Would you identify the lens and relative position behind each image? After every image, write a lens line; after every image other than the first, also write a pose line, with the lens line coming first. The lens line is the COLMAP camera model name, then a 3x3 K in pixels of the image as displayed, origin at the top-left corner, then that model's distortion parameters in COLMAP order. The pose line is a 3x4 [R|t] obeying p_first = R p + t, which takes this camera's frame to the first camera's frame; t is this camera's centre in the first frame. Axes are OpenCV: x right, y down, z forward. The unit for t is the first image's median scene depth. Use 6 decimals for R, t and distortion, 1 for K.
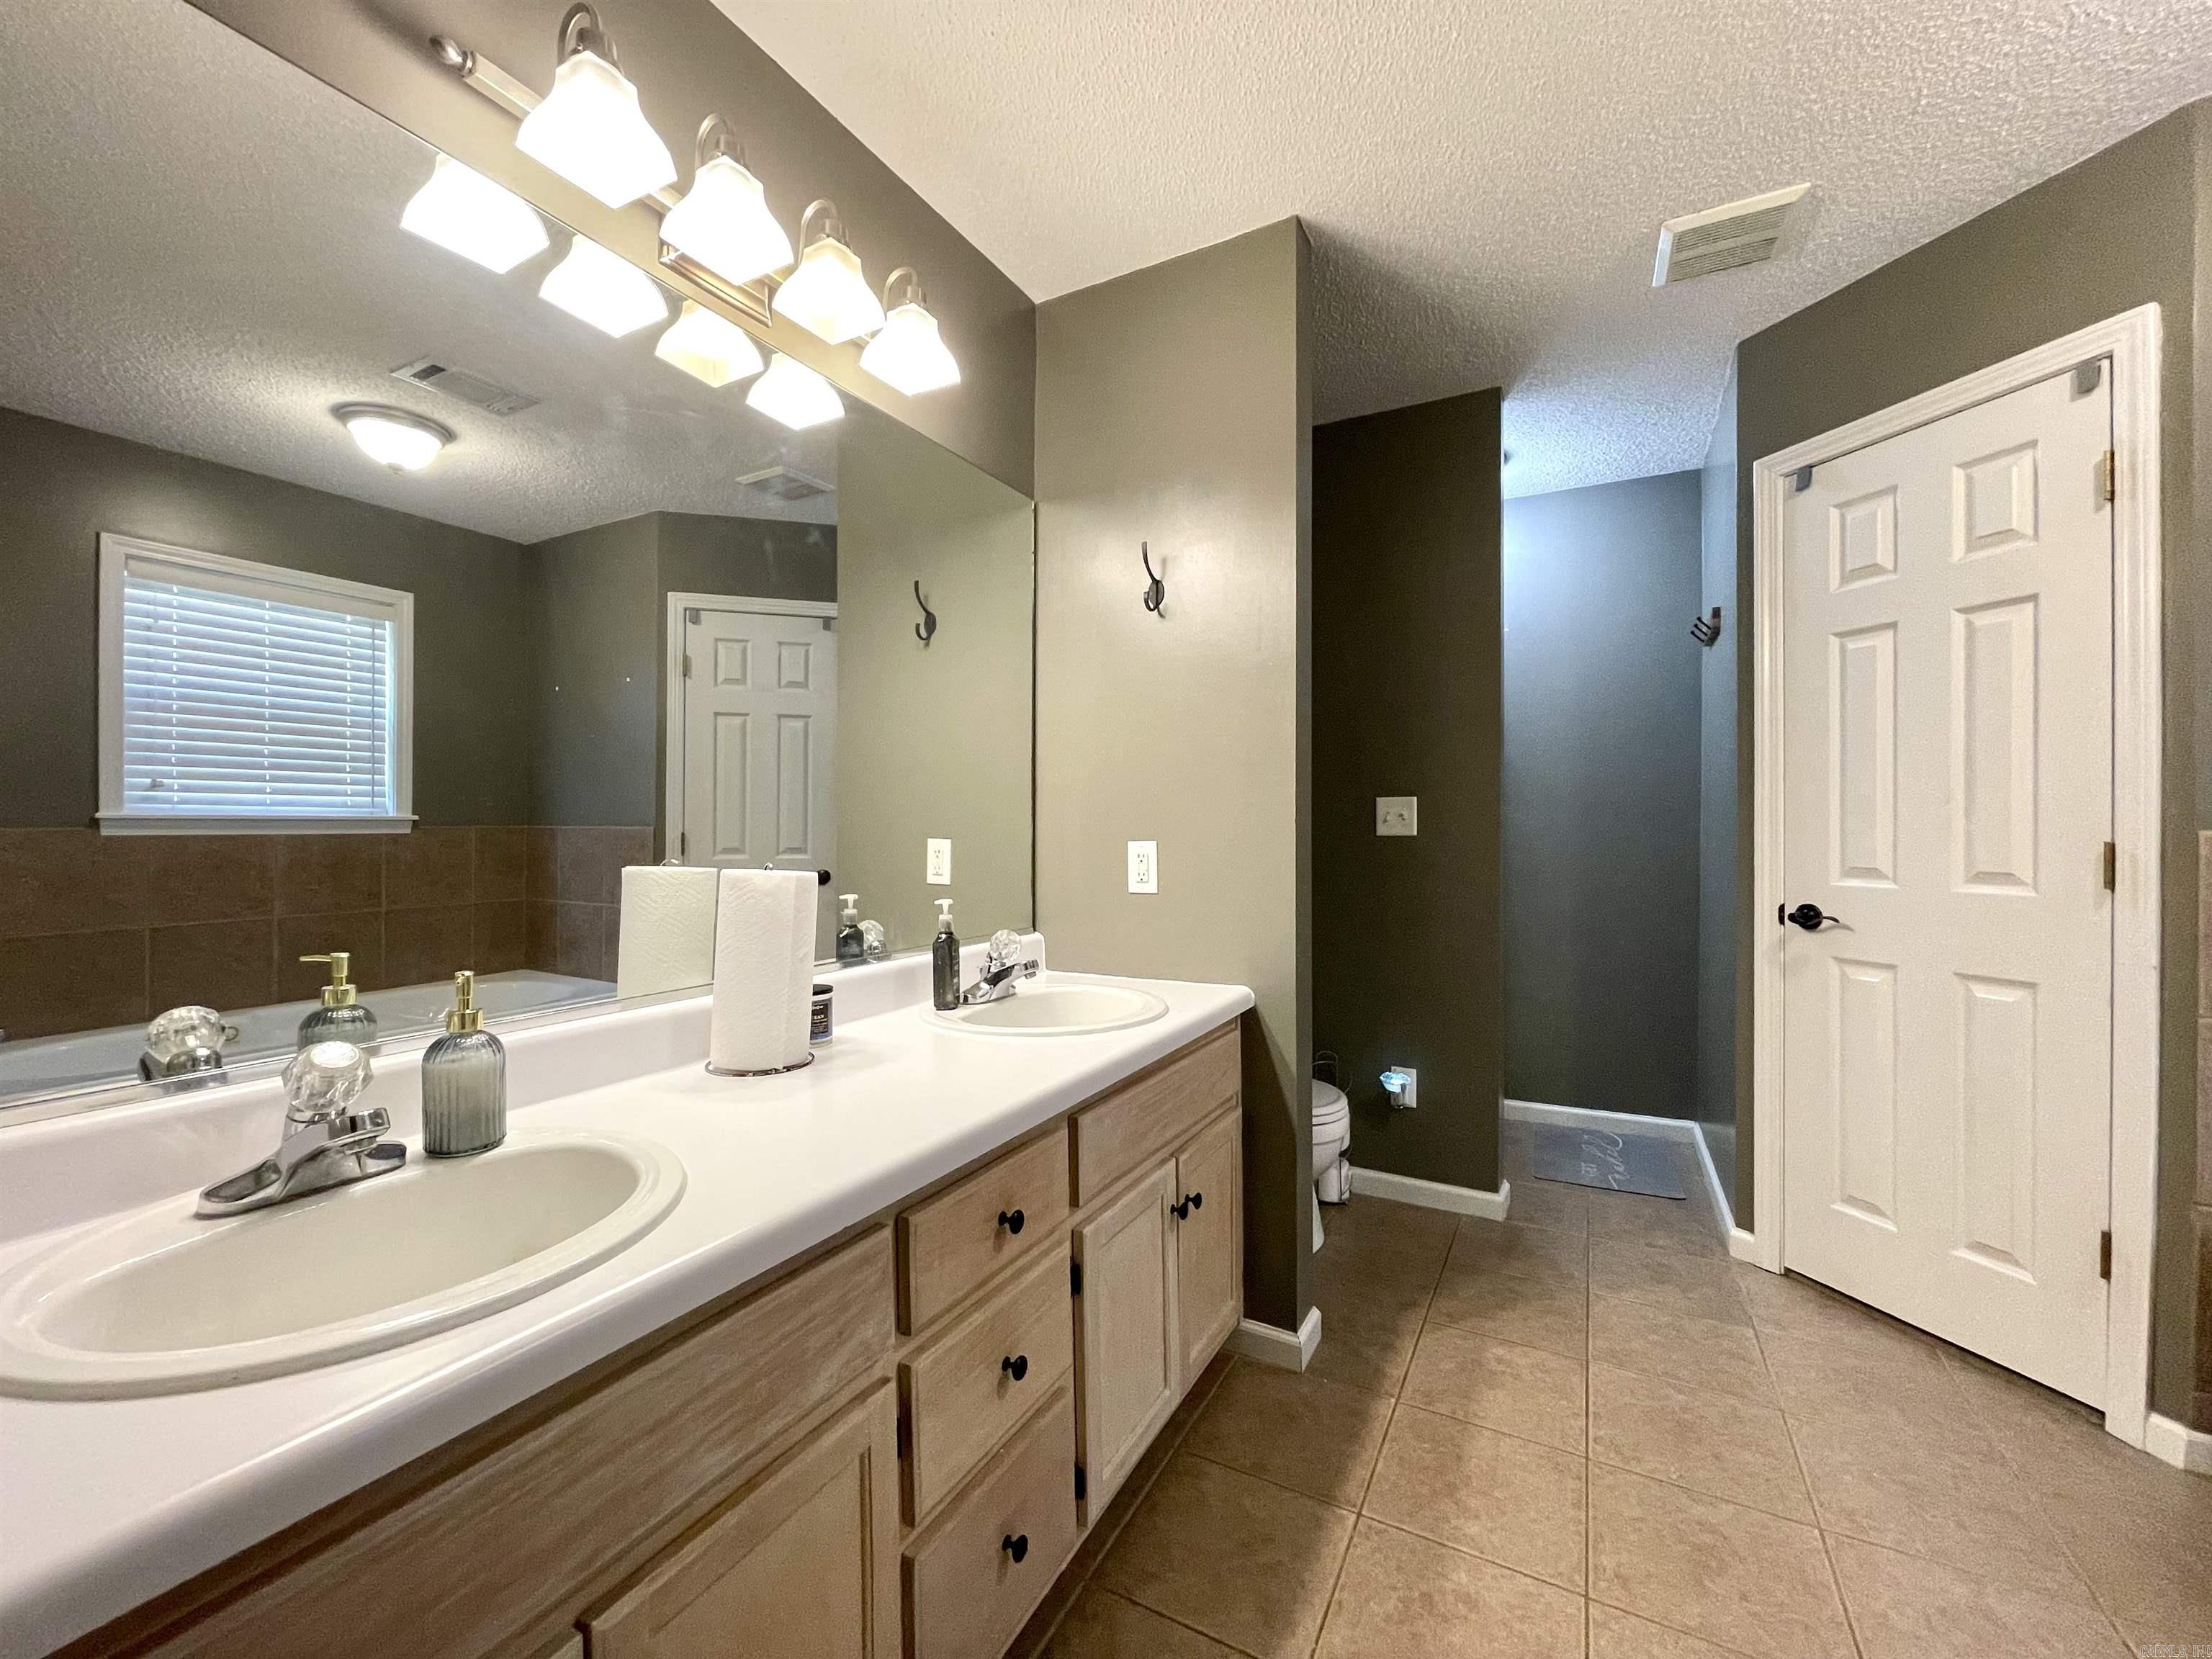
lens RADIAL K [[894.0, 0, 1103.0], [0, 894.0, 833.1], [0, 0, 1]] dist [0.000434, -0.000408]
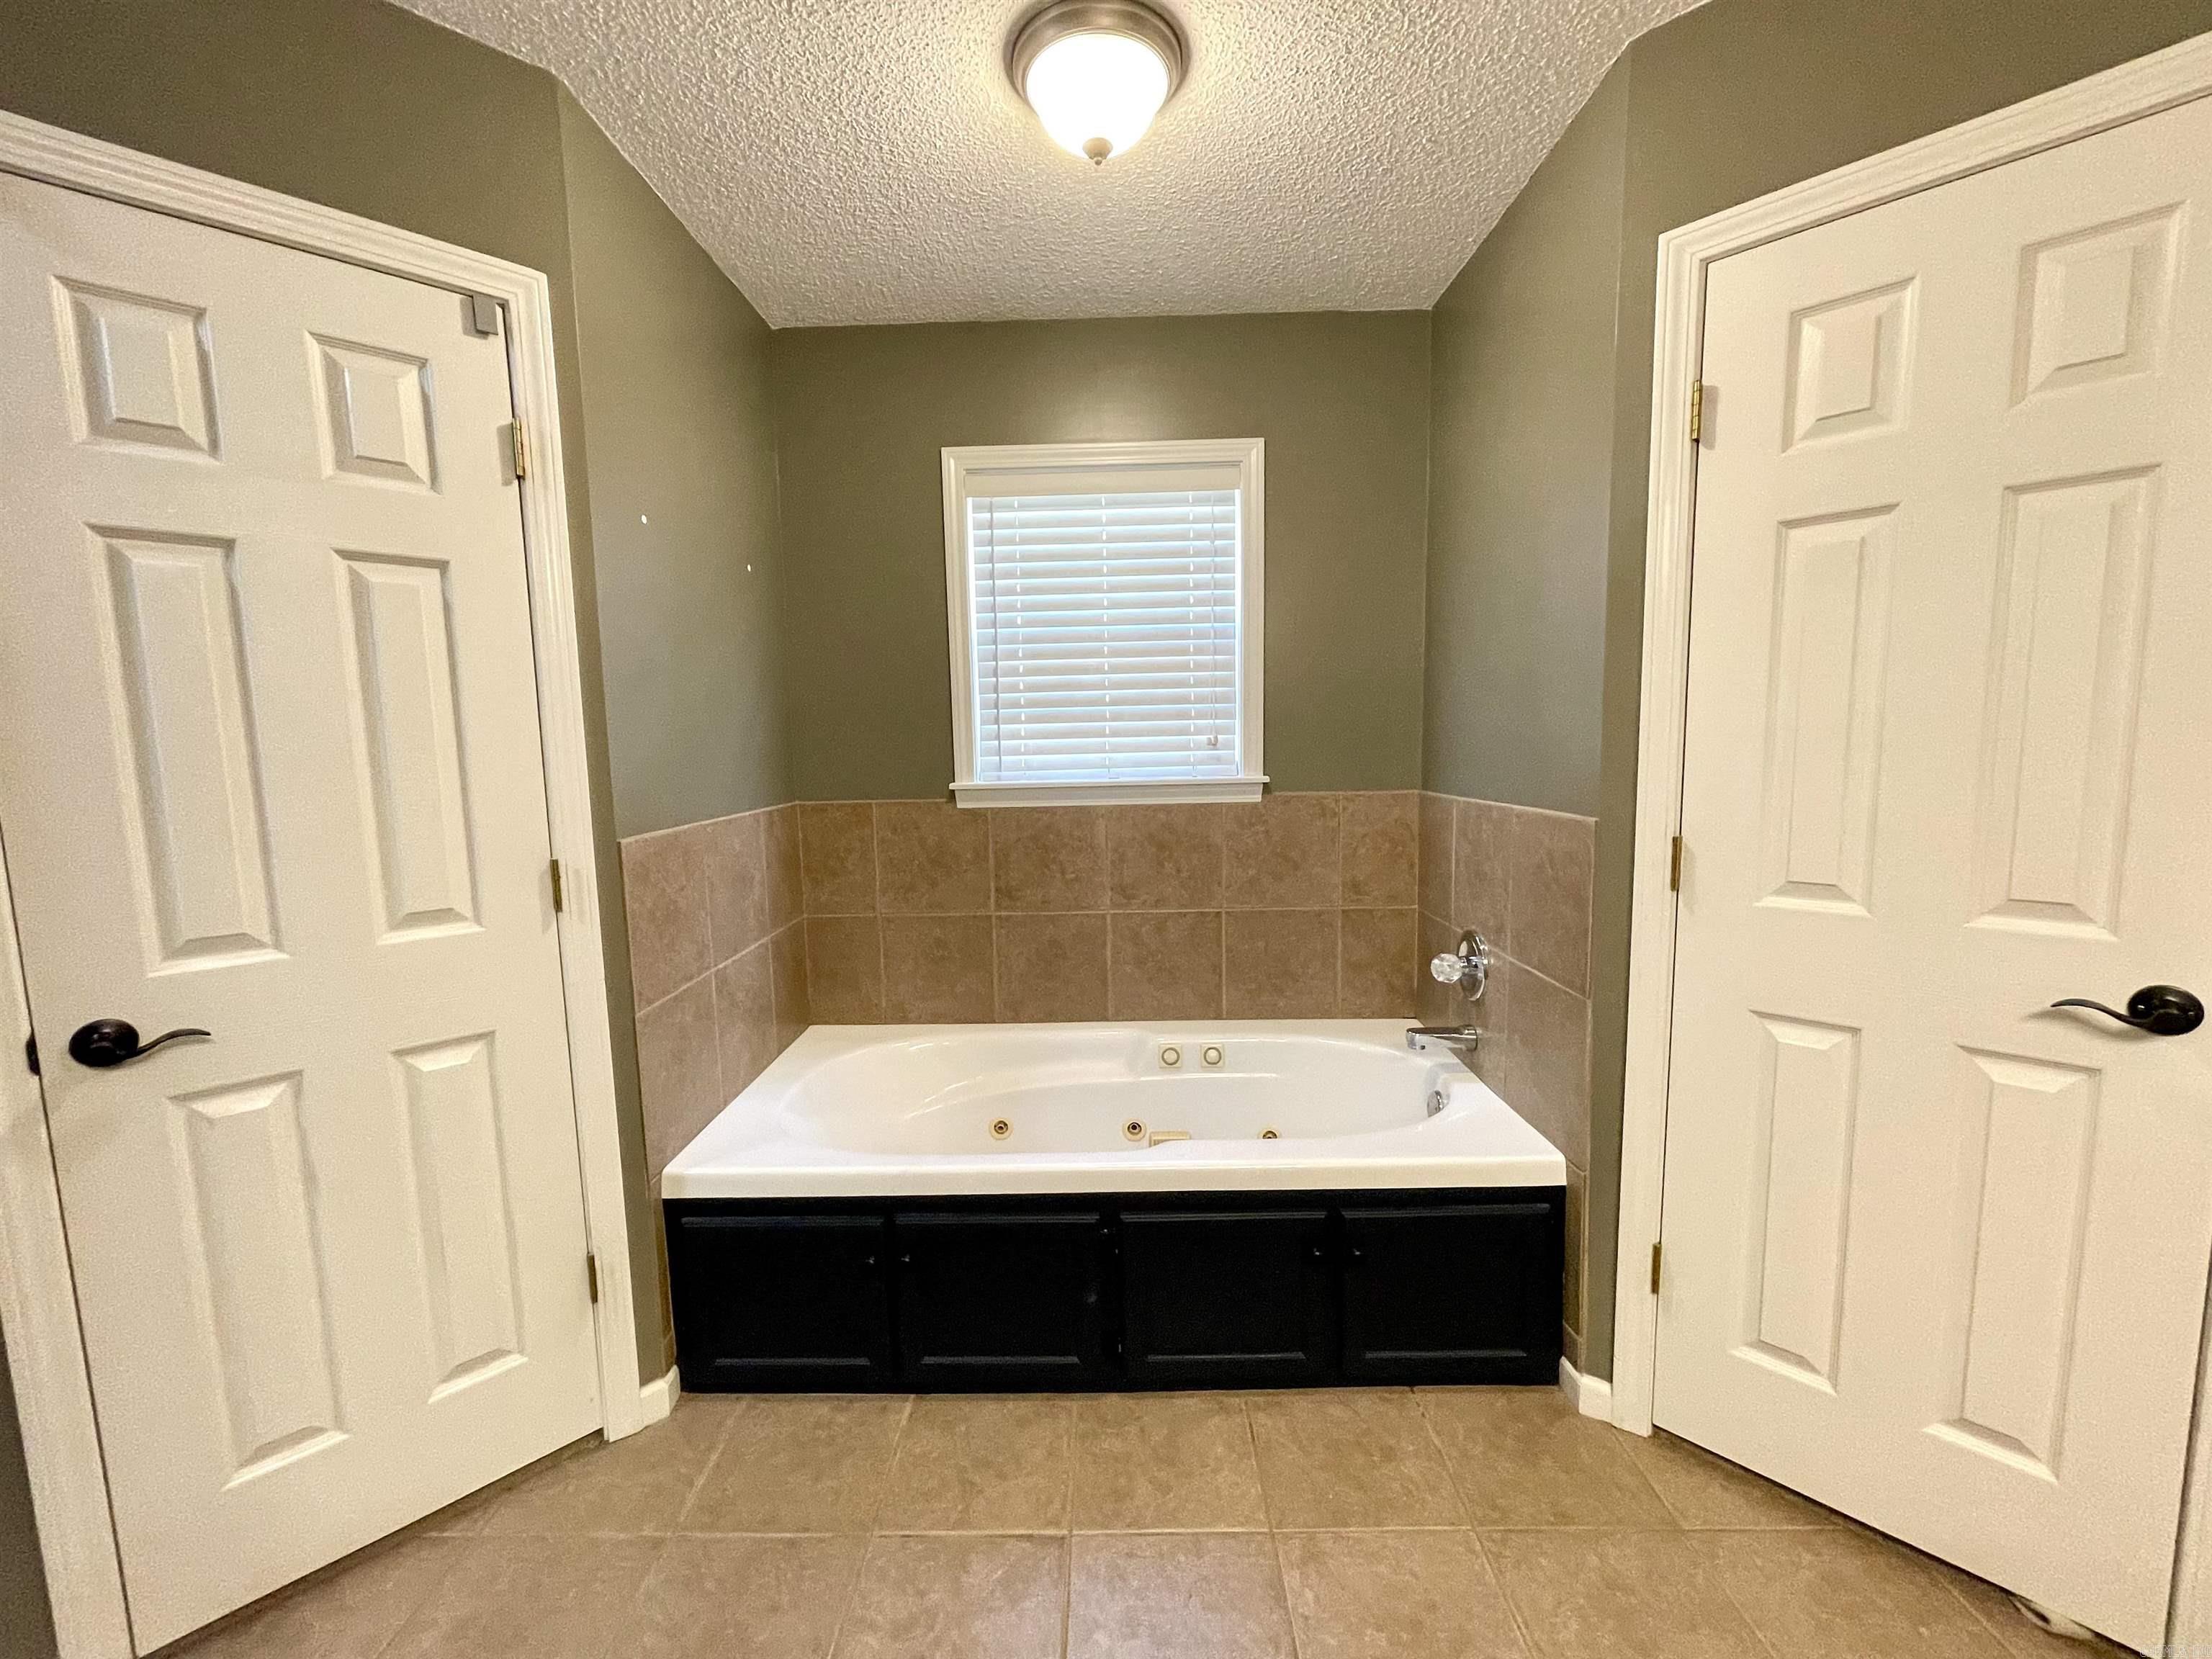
lens RADIAL K [[894.0, 0, 1097.3], [0, 894.0, 832.7], [0, 0, 1]] dist [0.000434, -0.000408]
pose [[-0.463724, -0.087058, 0.881692, 0.044920], [0.023297, 0.993618, 0.110362, -0.102306], [-0.885673, 0.071718, -0.458736, 0.888883]]
